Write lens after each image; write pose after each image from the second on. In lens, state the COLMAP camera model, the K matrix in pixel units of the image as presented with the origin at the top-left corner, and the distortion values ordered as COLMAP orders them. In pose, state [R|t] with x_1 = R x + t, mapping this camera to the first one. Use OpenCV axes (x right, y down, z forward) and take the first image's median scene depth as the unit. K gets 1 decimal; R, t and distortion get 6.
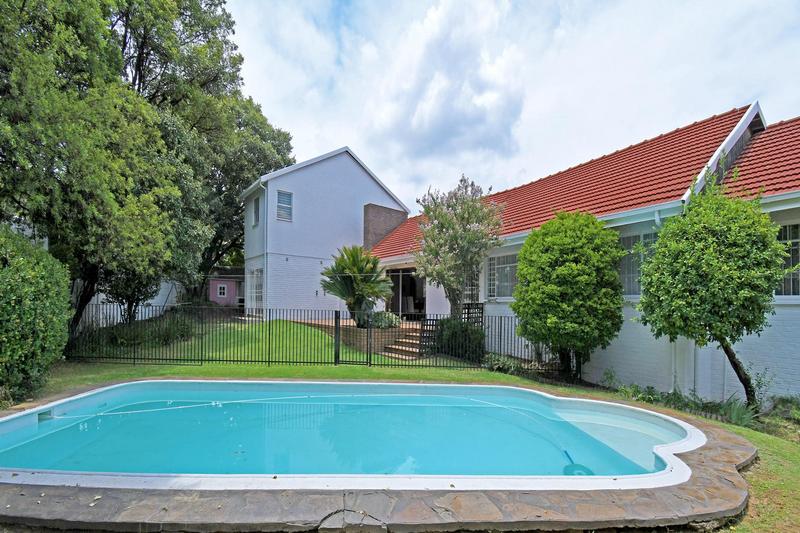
lens RADIAL K [[357.3, 0, 399.5], [0, 357.3, 295.0], [0, 0, 1]] dist [0.014585, -0.019775]
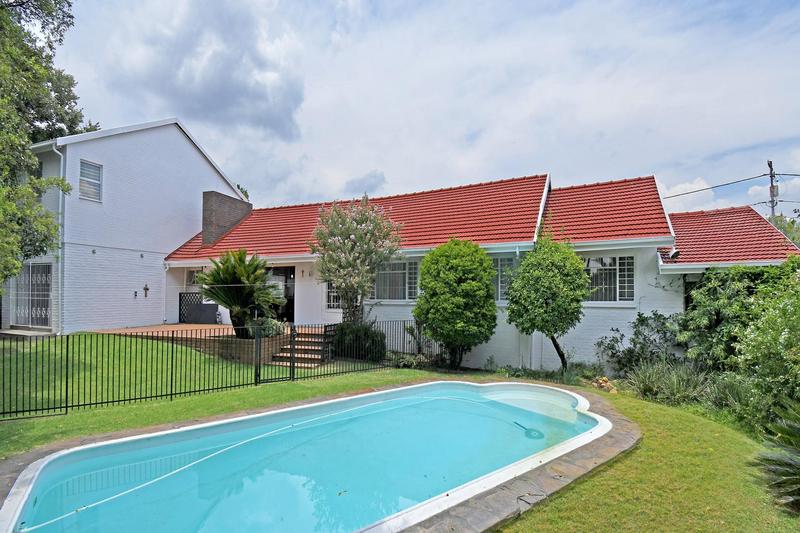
lens RADIAL K [[377.6, 0, 367.4], [0, 377.6, 273.2], [0, 0, 1]] dist [0.016654, -0.024878]
pose [[0.836889, -0.004010, 0.547358, -0.500794], [0.004266, 0.999991, 0.000804, -0.098403], [-0.547356, 0.001662, 0.836898, 0.028843]]
